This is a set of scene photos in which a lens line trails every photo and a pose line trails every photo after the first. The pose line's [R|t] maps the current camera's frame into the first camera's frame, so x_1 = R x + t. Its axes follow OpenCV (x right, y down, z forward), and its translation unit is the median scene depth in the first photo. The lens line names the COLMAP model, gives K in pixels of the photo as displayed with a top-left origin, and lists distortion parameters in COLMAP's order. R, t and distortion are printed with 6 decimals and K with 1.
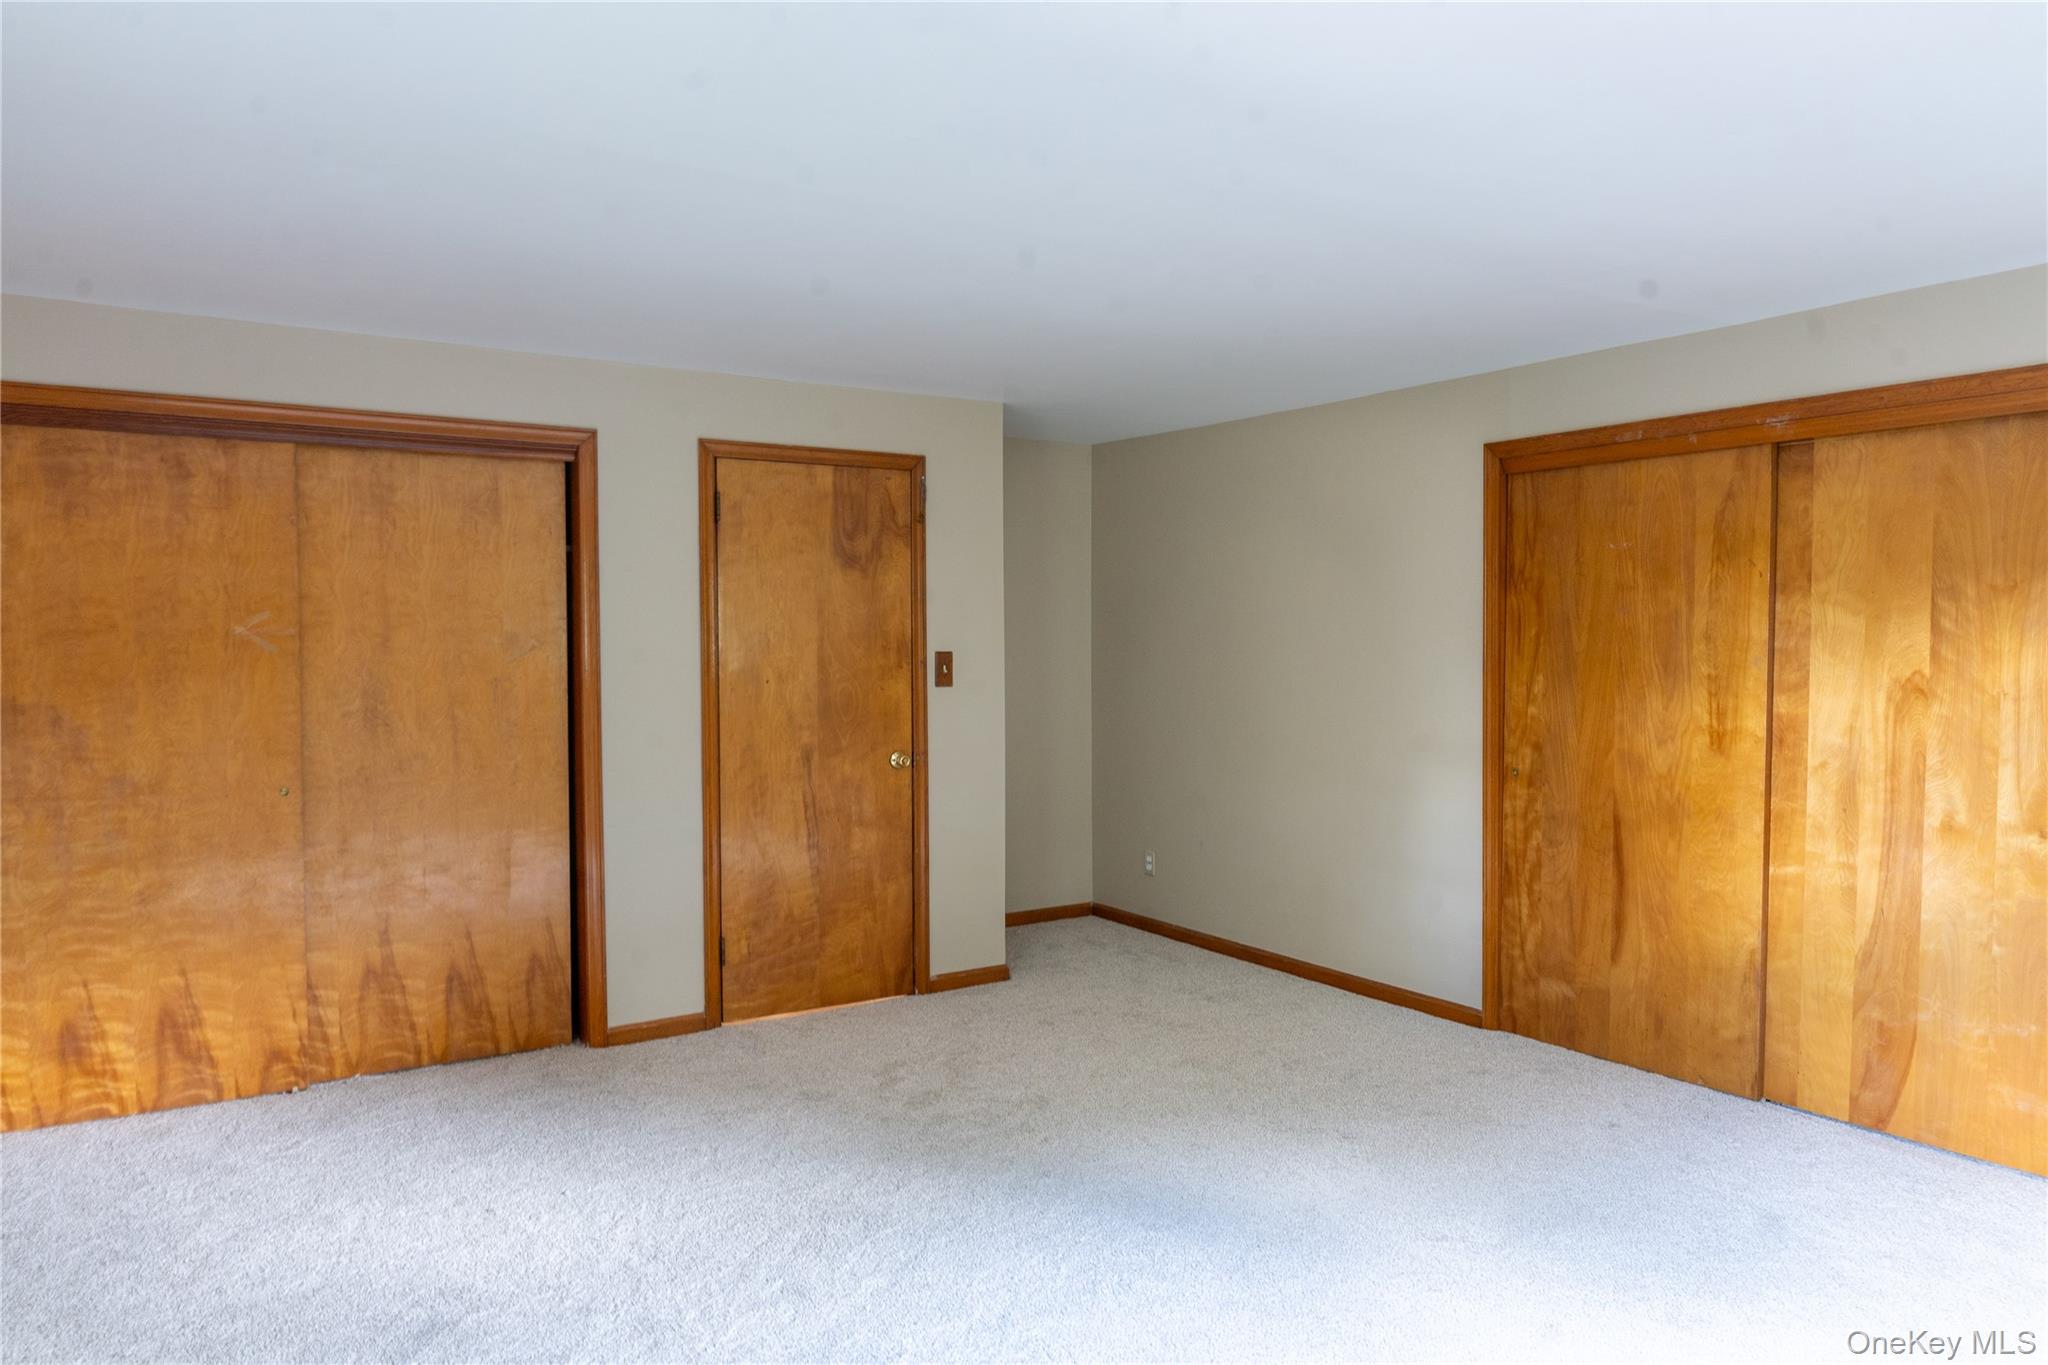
lens RADIAL K [[1408.5, 0, 1023.6], [0, 1408.5, 692.8], [0, 0, 1]] dist [-0.002291, -0.019163]
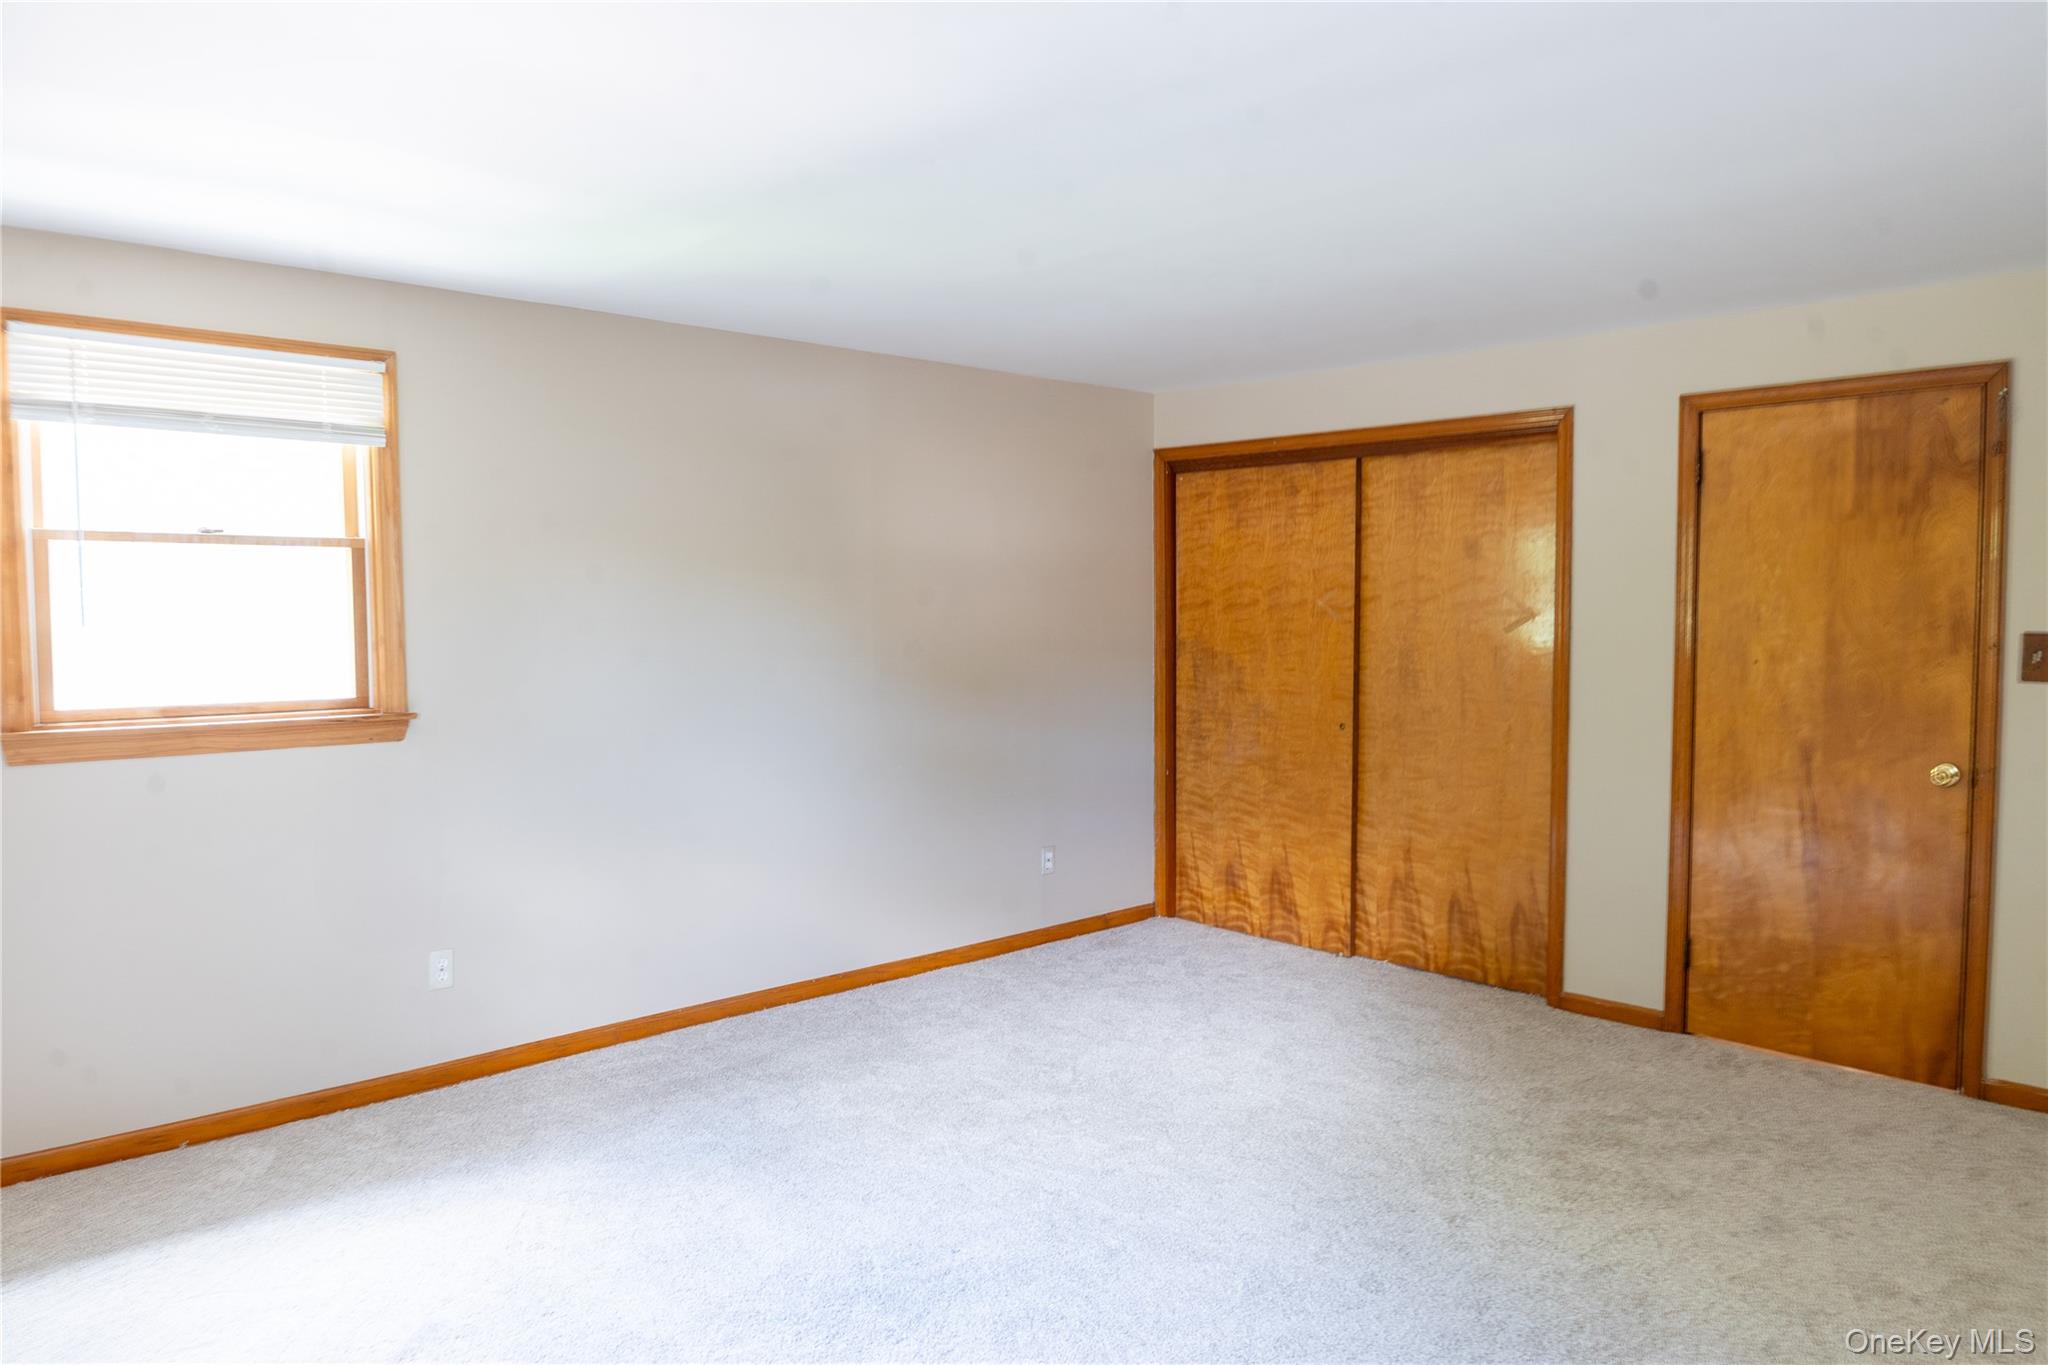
lens RADIAL K [[1408.5, 0, 1023.6], [0, 1408.5, 692.8], [0, 0, 1]] dist [-0.002291, -0.019163]
pose [[0.154654, 0.065557, -0.985791, 0.620378], [-0.036385, 0.997497, 0.060627, -0.025902], [0.987298, 0.026492, 0.156653, 0.431904]]
